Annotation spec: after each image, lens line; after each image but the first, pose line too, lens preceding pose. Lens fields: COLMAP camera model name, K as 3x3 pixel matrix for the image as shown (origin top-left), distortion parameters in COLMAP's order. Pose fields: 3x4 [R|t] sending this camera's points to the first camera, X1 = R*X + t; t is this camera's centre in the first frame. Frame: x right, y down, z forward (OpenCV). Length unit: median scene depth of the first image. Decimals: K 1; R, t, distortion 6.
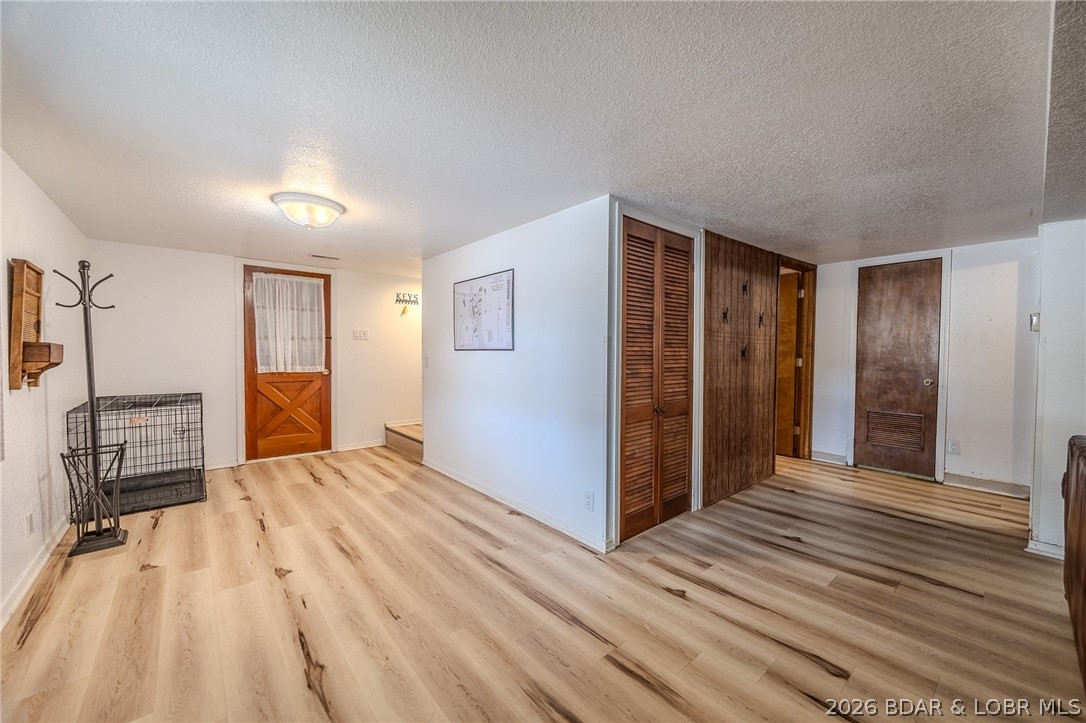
lens RADIAL K [[414.9, 0, 543.7], [0, 414.9, 359.7], [0, 0, 1]] dist [-0.001857, -0.000951]
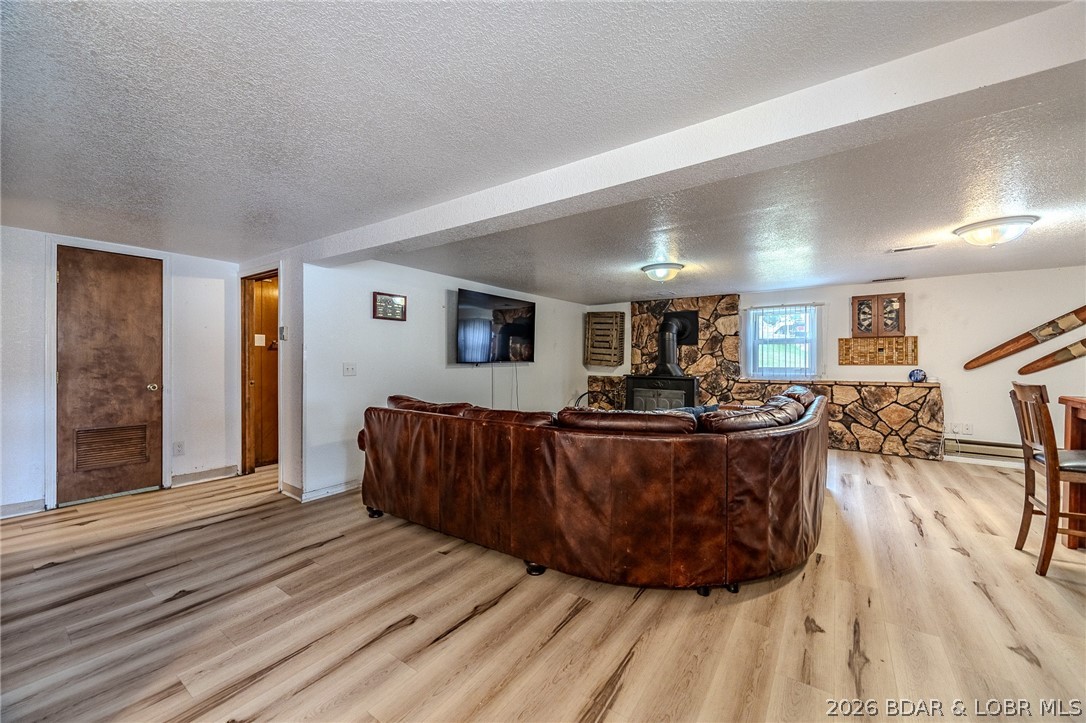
lens RADIAL K [[414.9, 0, 544.3], [0, 414.9, 361.5], [0, 0, 1]] dist [-0.001857, -0.000951]
pose [[-0.246205, -0.012632, 0.969135, -0.262463], [0.023030, 0.999556, 0.018879, -0.003361], [-0.968944, 0.026968, -0.245805, 0.438644]]
